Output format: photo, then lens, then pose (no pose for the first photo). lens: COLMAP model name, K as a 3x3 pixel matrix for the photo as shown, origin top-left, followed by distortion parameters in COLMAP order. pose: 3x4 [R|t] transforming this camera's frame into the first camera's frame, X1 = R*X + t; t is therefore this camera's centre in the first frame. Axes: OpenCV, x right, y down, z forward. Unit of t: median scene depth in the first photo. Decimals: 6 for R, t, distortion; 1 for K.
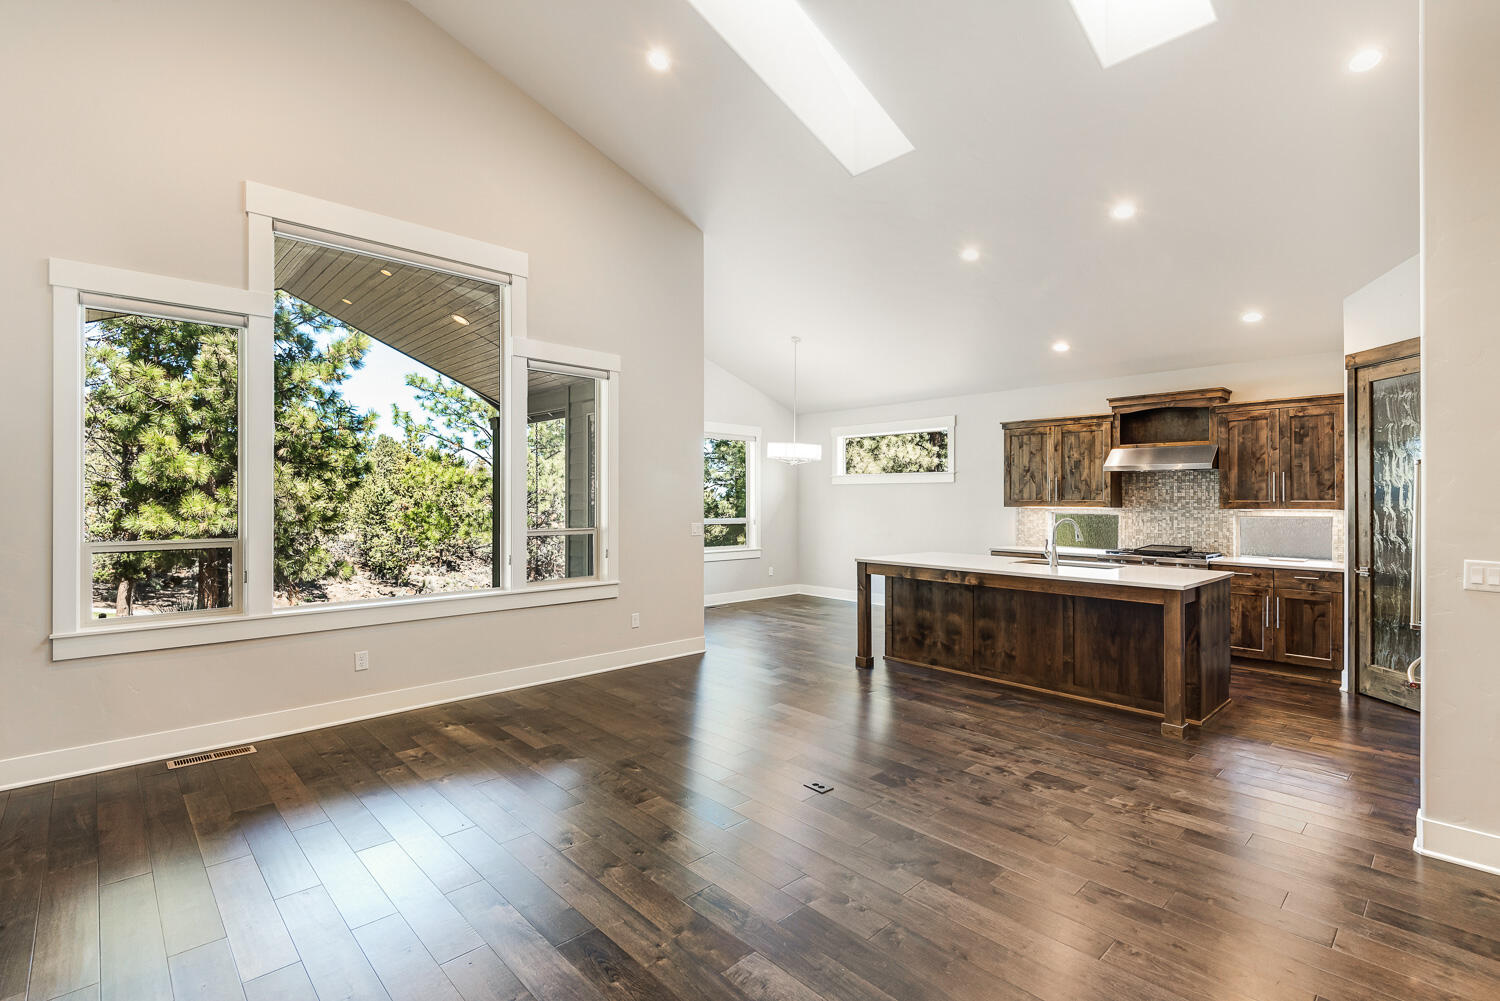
lens RADIAL K [[683.9, 0, 745.6], [0, 683.9, 493.8], [0, 0, 1]] dist [0.014648, -0.013025]
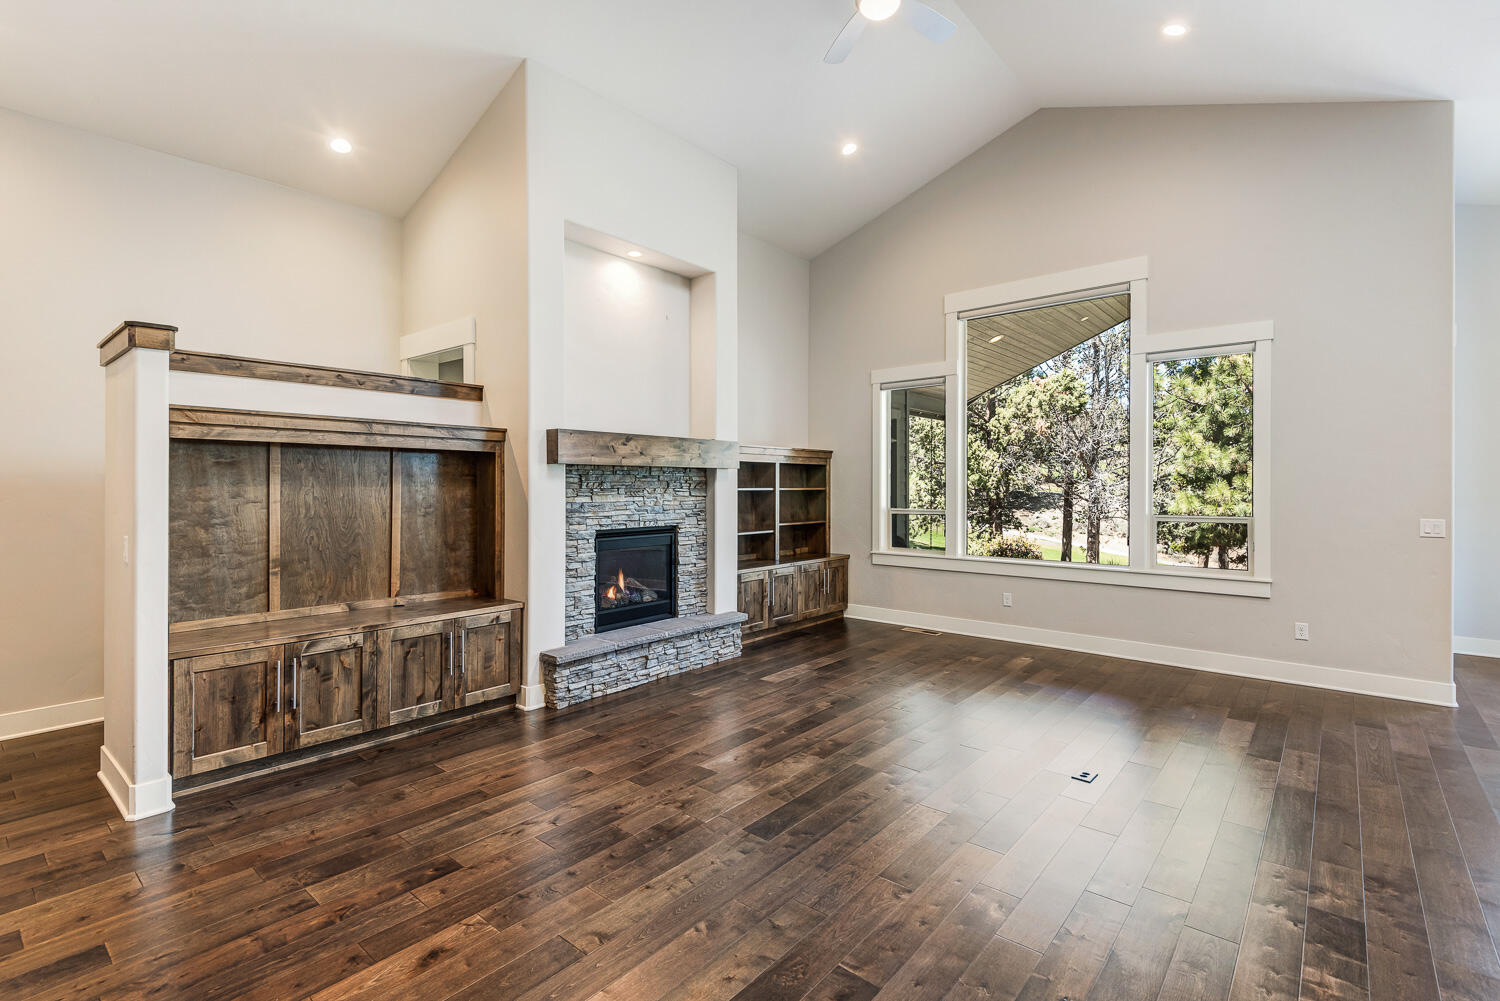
lens RADIAL K [[683.9, 0, 753.5], [0, 683.9, 483.7], [0, 0, 1]] dist [0.014648, -0.013025]
pose [[0.118193, -0.004551, -0.992980, 0.609858], [0.006953, 0.999969, -0.003755, 0.004697], [0.992966, -0.006460, 0.118221, 0.241790]]
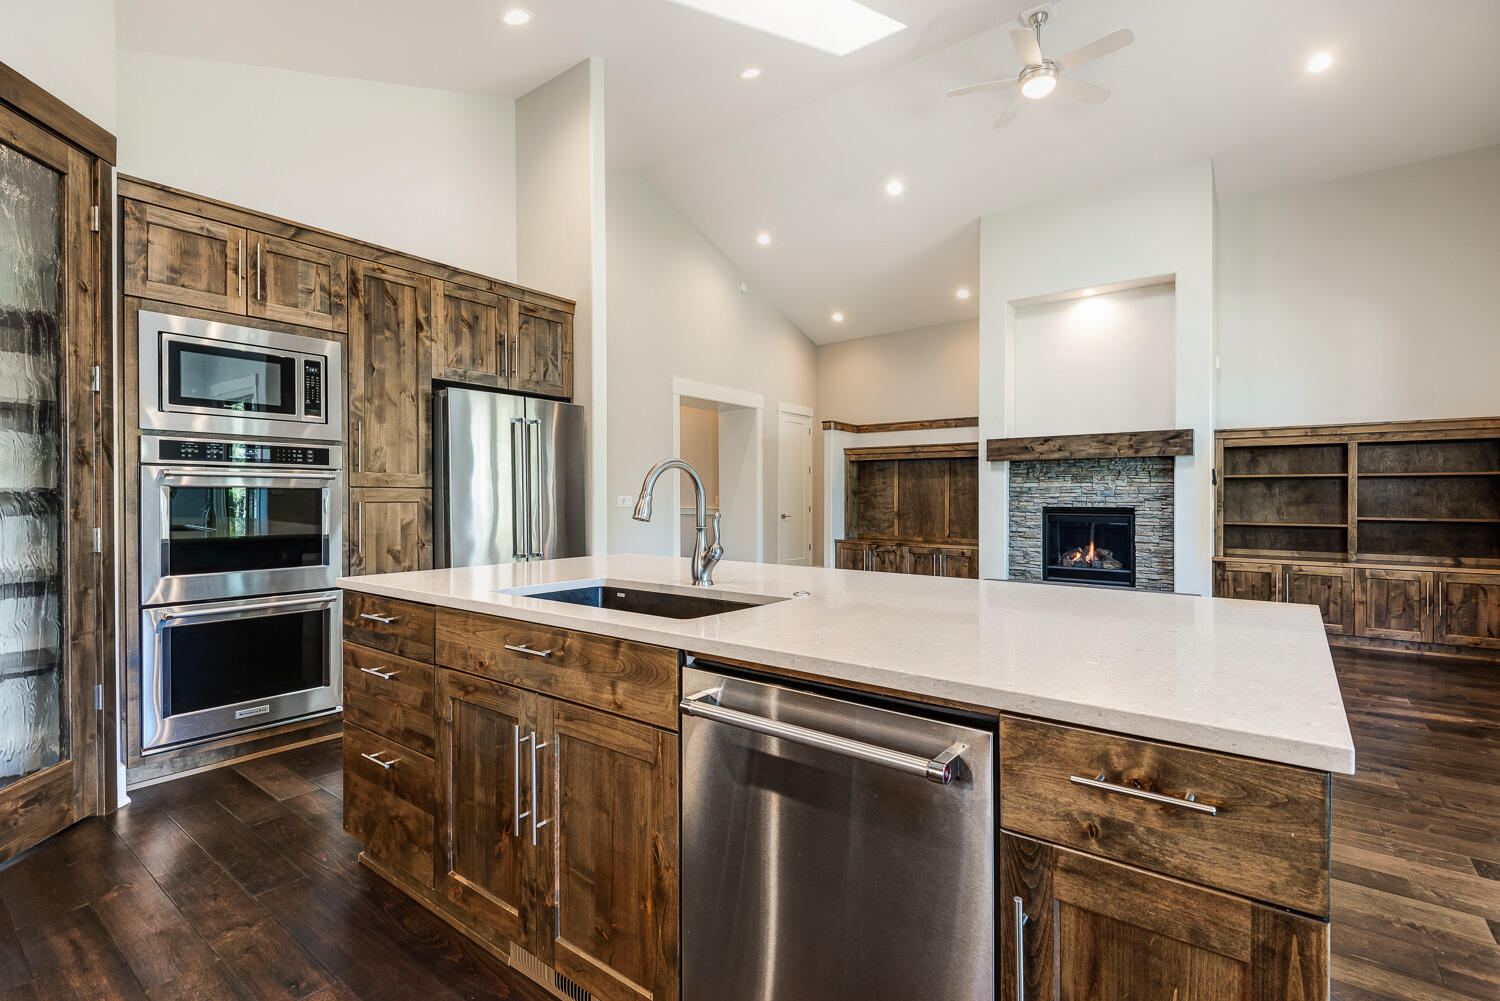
lens RADIAL K [[683.9, 0, 743.1], [0, 683.9, 494.9], [0, 0, 1]] dist [0.014648, -0.013025]
pose [[-0.988007, -0.006862, -0.154259, 0.445837], [-0.004988, 0.999909, -0.012531, 0.055318], [0.154331, -0.011611, -0.987951, 1.256539]]
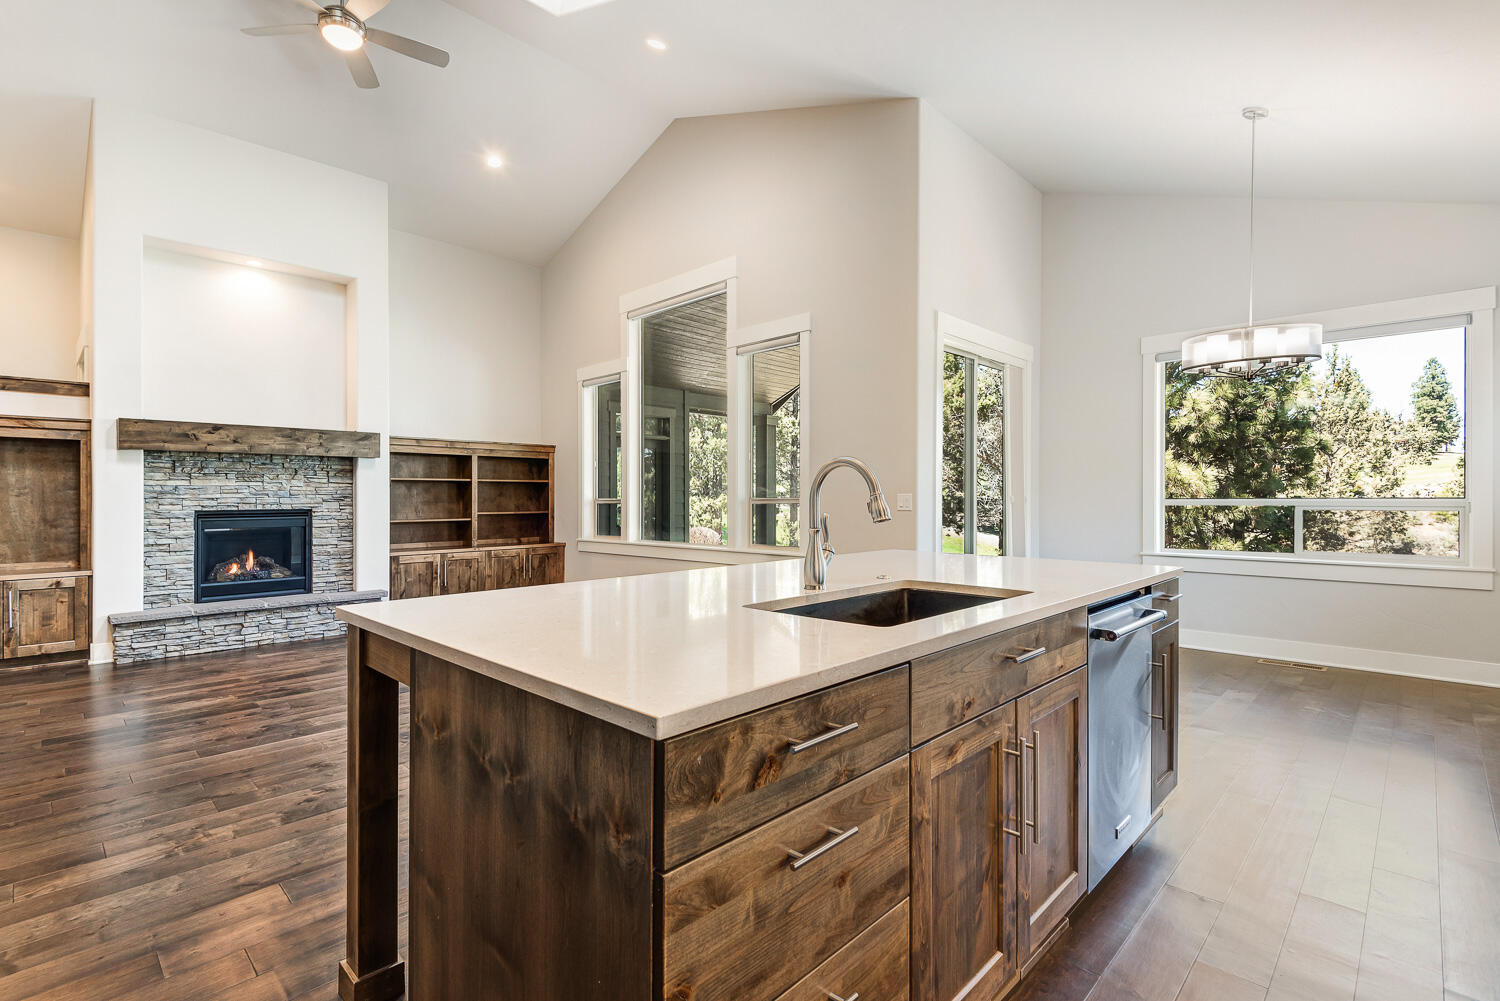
lens RADIAL K [[683.9, 0, 753.3], [0, 683.9, 493.5], [0, 0, 1]] dist [0.014648, -0.013025]
pose [[0.064989, -0.009364, -0.997842, 0.745653], [0.012892, 0.999880, -0.008543, 0.052582], [0.997803, -0.012309, 0.065102, 0.861505]]
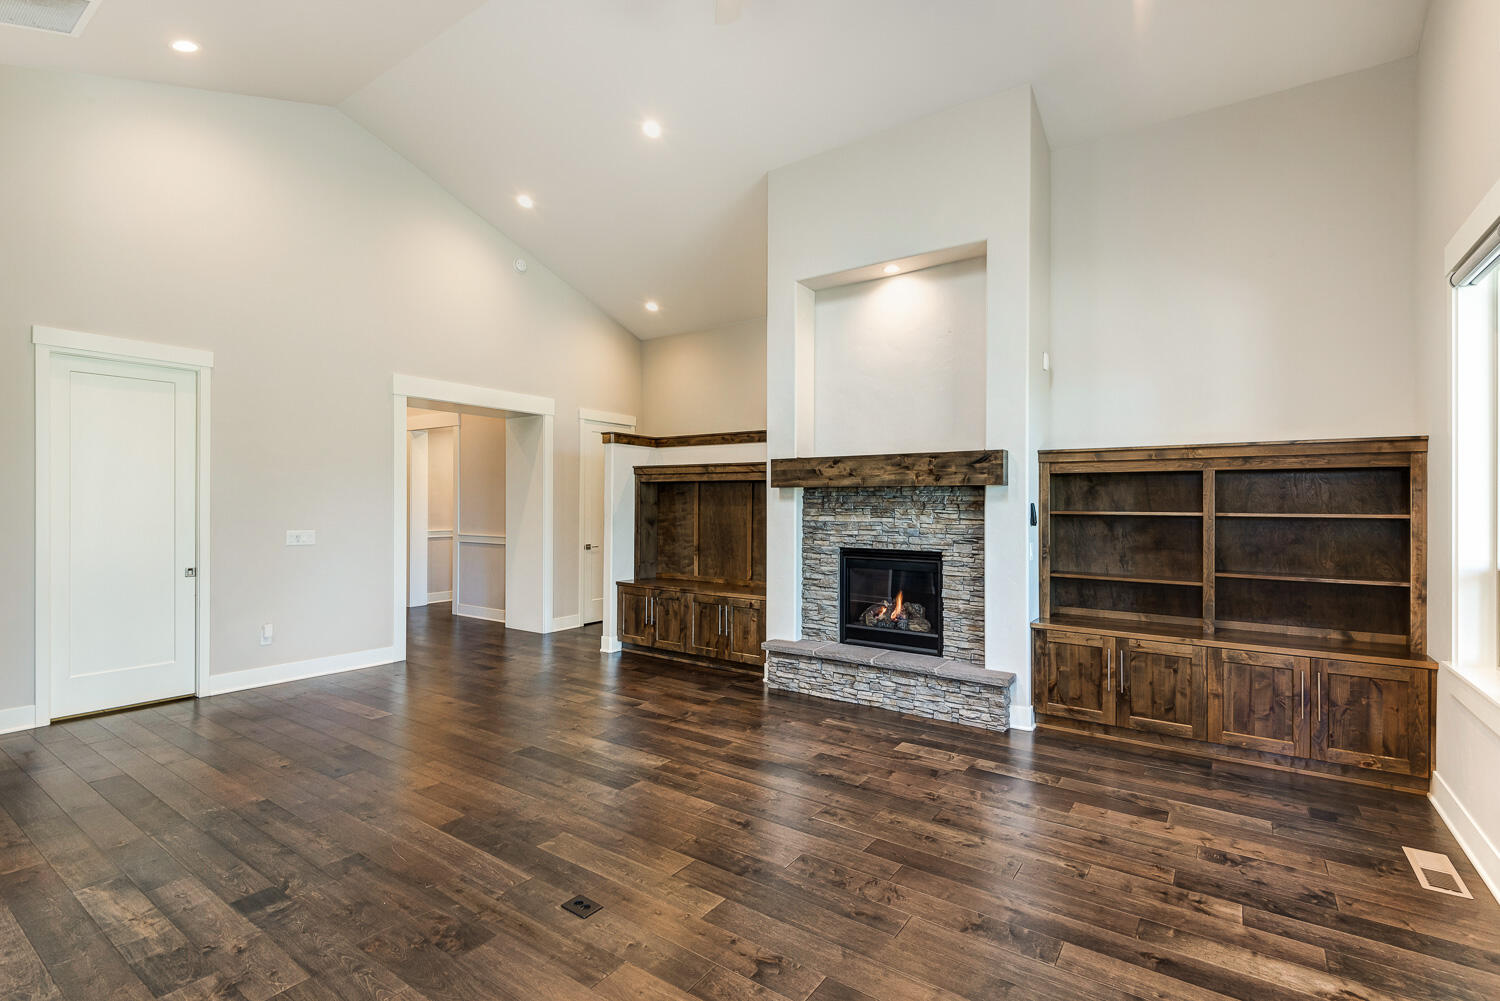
lens RADIAL K [[683.9, 0, 740.0], [0, 683.9, 494.2], [0, 0, 1]] dist [0.014648, -0.013025]
pose [[-0.980932, -0.008713, -0.194154, 0.050901], [-0.005001, 0.999795, -0.019604, 0.005354], [0.194285, -0.018259, -0.980775, 1.028895]]
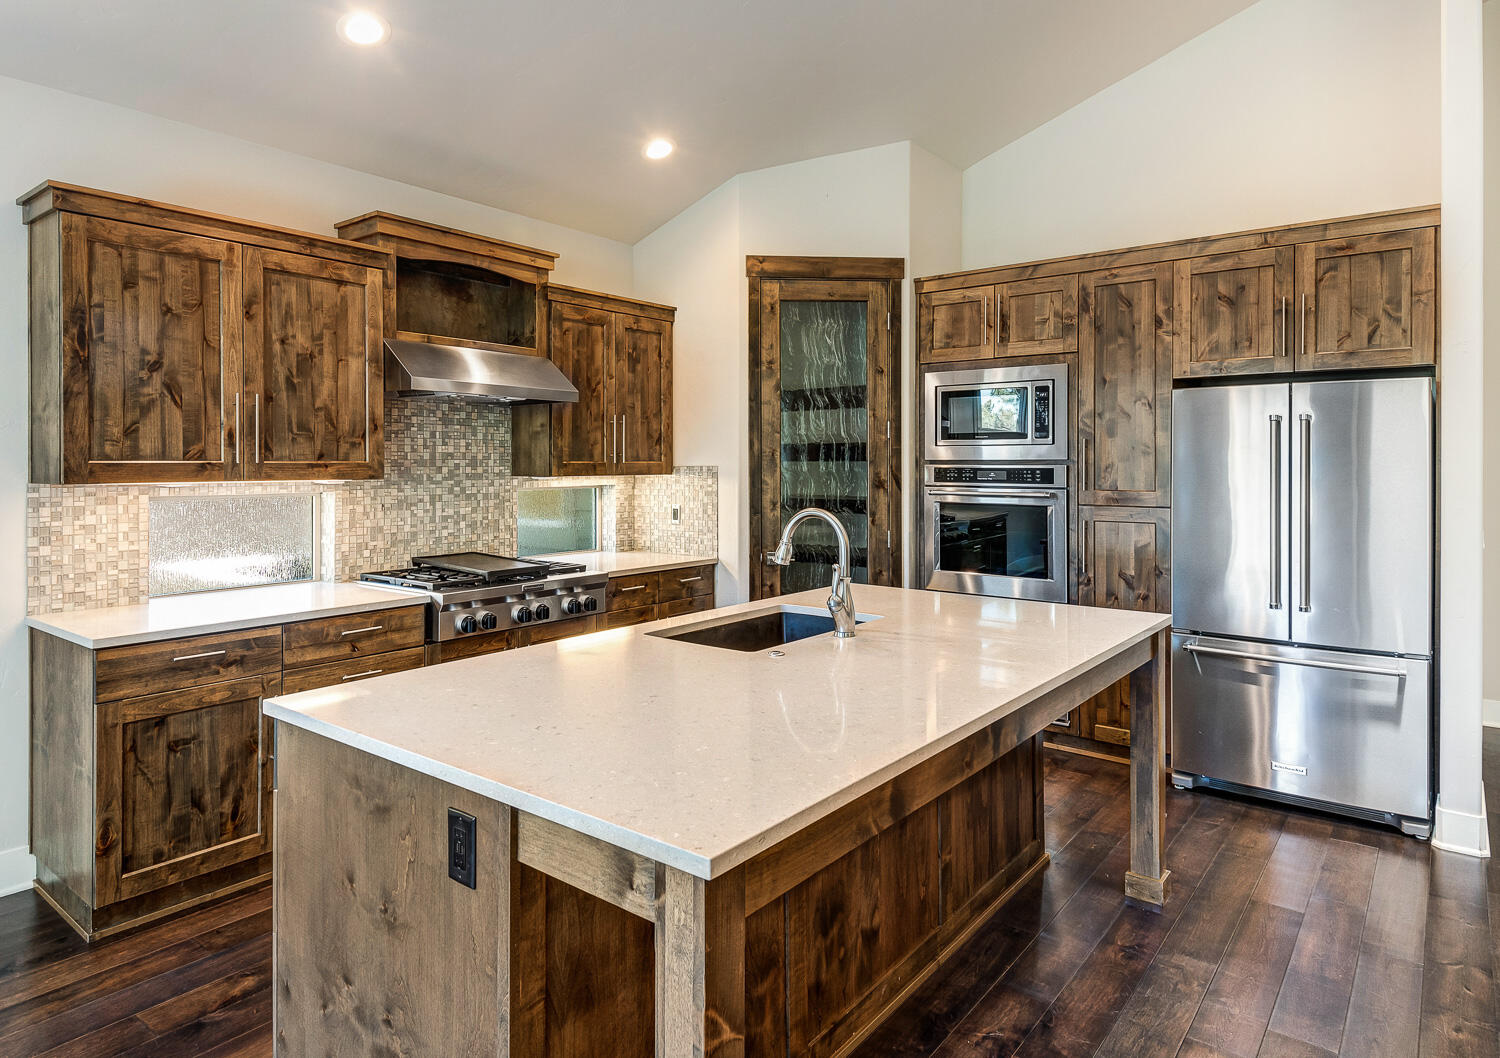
lens RADIAL K [[896.3, 0, 692.9], [0, 896.3, 466.6], [0, 0, 1]] dist [0.026081, -0.006933]
pose [[-0.120202, -0.007240, 0.992723, -0.029626], [-0.009349, 0.999937, 0.006161, 0.009139], [-0.992705, -0.008540, -0.120262, 1.047891]]
